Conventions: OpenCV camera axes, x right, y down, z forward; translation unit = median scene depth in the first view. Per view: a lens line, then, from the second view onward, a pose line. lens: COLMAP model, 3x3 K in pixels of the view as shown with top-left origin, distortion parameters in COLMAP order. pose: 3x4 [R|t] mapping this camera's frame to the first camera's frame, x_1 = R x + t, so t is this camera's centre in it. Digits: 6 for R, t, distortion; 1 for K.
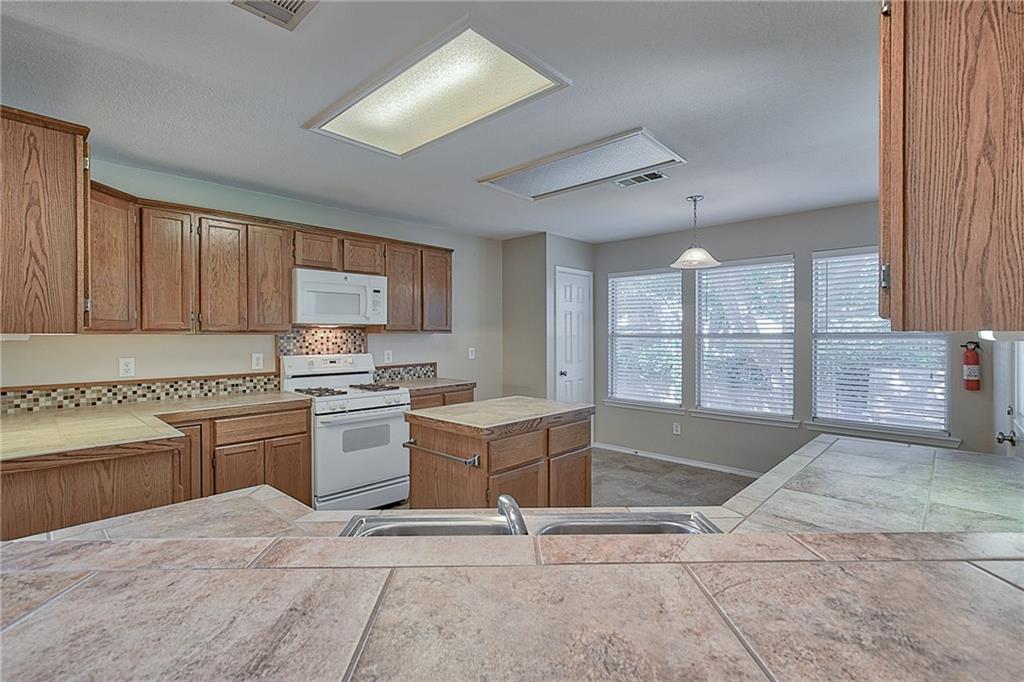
lens RADIAL K [[472.0, 0, 507.4], [0, 472.0, 342.6], [0, 0, 1]] dist [-0.006039, 0.004032]
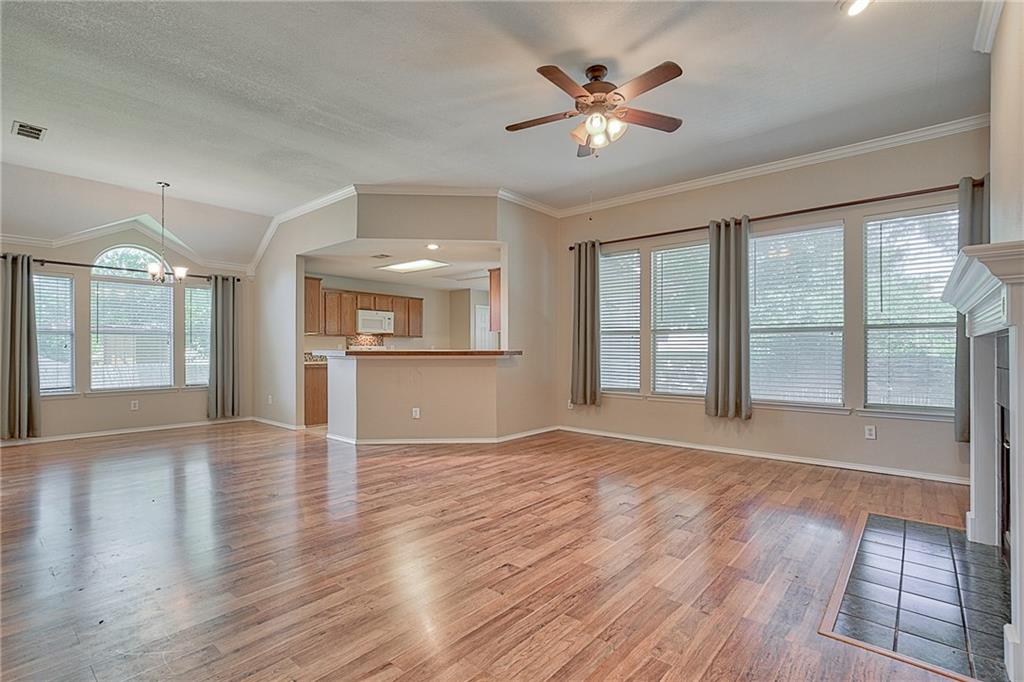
lens RADIAL K [[472.0, 0, 507.9], [0, 472.0, 349.6], [0, 0, 1]] dist [-0.006039, 0.004032]
pose [[0.998306, 0.005352, 0.057942, 0.174261], [-0.004215, 0.999796, -0.019731, 0.088027], [-0.058036, 0.019454, 0.998125, -1.368146]]
